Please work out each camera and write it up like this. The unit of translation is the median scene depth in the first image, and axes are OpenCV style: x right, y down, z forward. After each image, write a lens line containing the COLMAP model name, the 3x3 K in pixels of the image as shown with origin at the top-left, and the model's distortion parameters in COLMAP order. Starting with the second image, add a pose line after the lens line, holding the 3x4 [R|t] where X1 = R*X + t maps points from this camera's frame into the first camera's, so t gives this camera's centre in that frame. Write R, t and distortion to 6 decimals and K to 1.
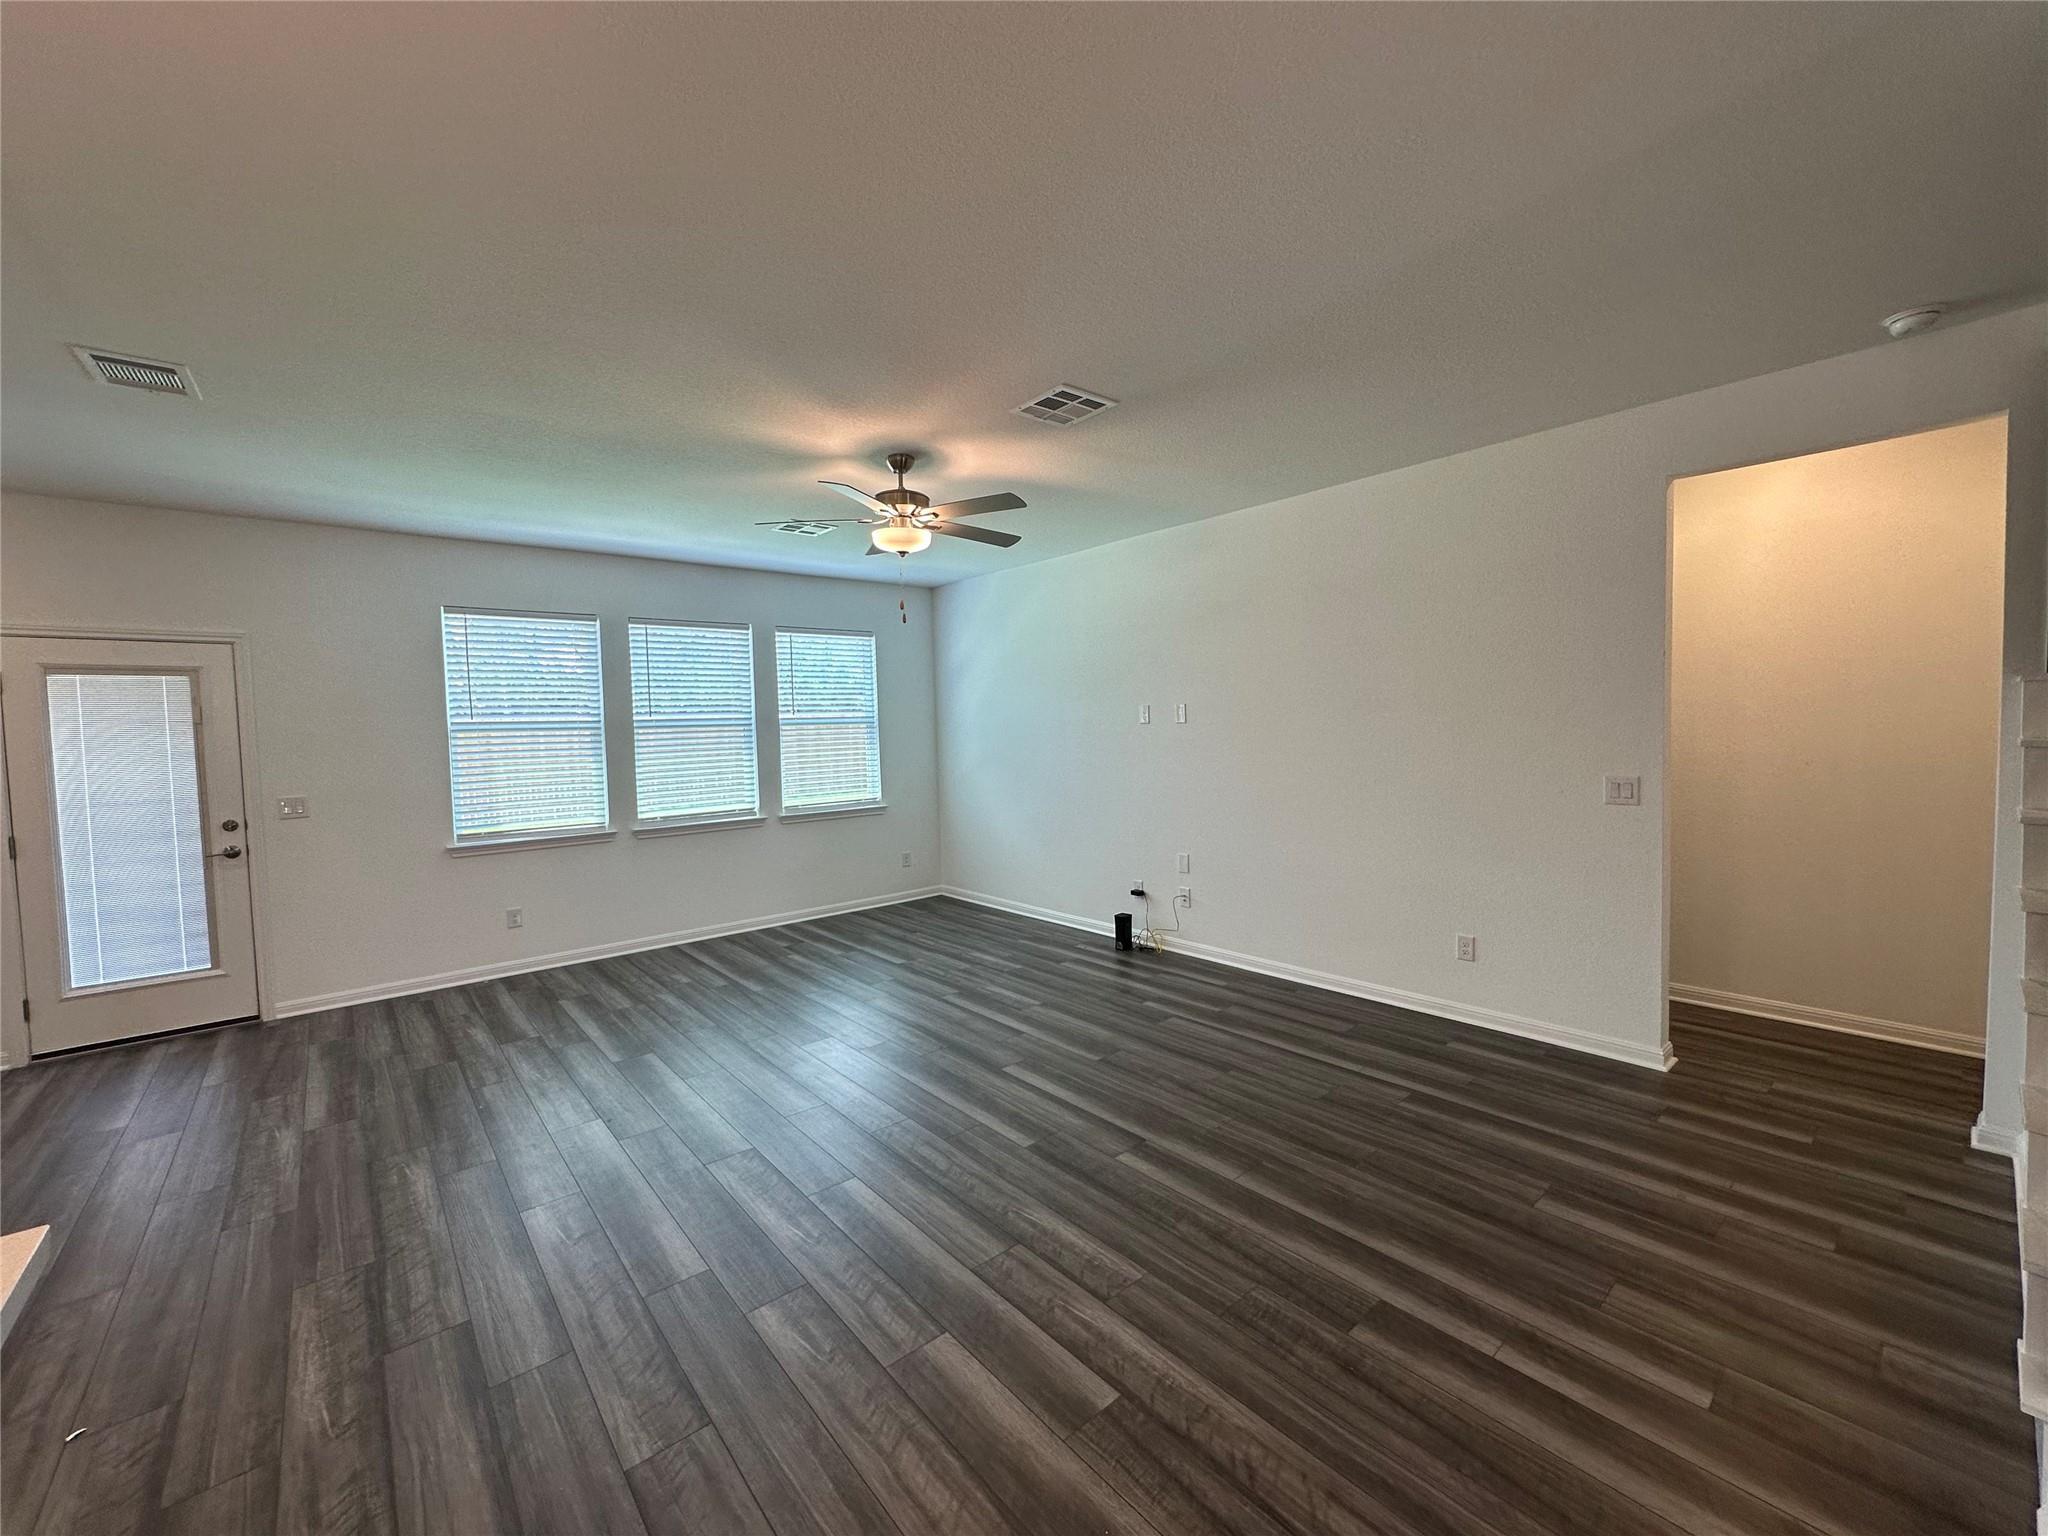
lens RADIAL K [[817.6, 0, 1019.3], [0, 817.6, 766.9], [0, 0, 1]] dist [-0.003853, 0.001355]
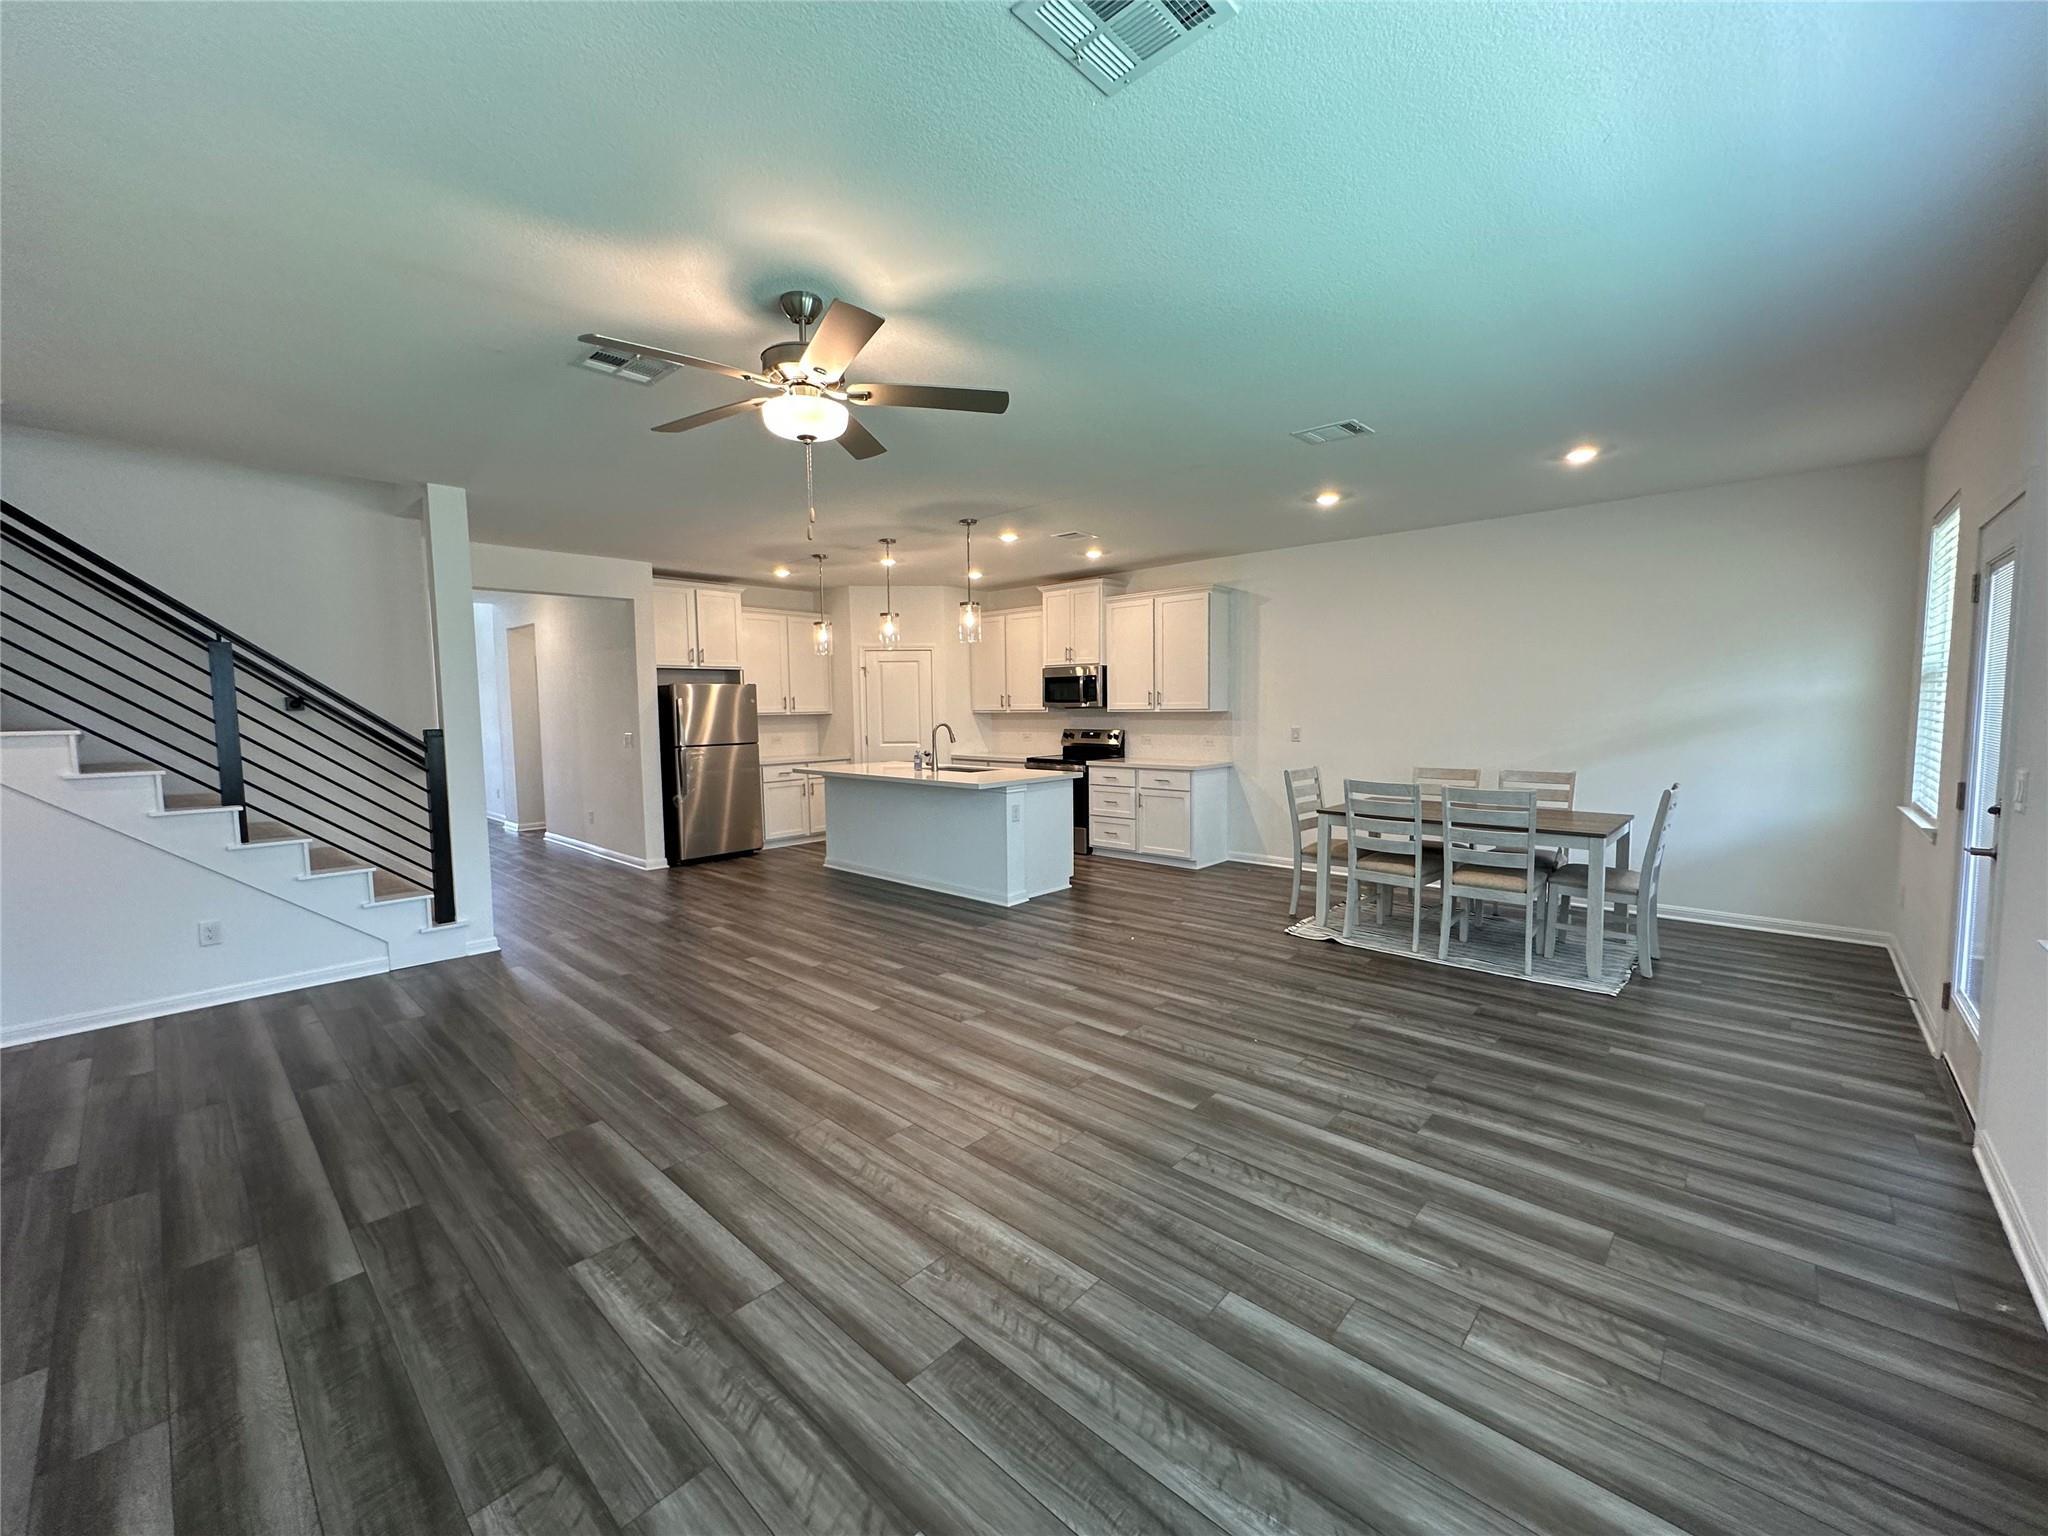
lens RADIAL K [[817.6, 0, 1026.0], [0, 817.6, 761.6], [0, 0, 1]] dist [-0.003853, 0.001355]
pose [[-0.991263, 0.047557, -0.123031, -0.231139], [0.032485, 0.992031, 0.121732, -0.067508], [0.127840, 0.116671, -0.984908, 1.765035]]
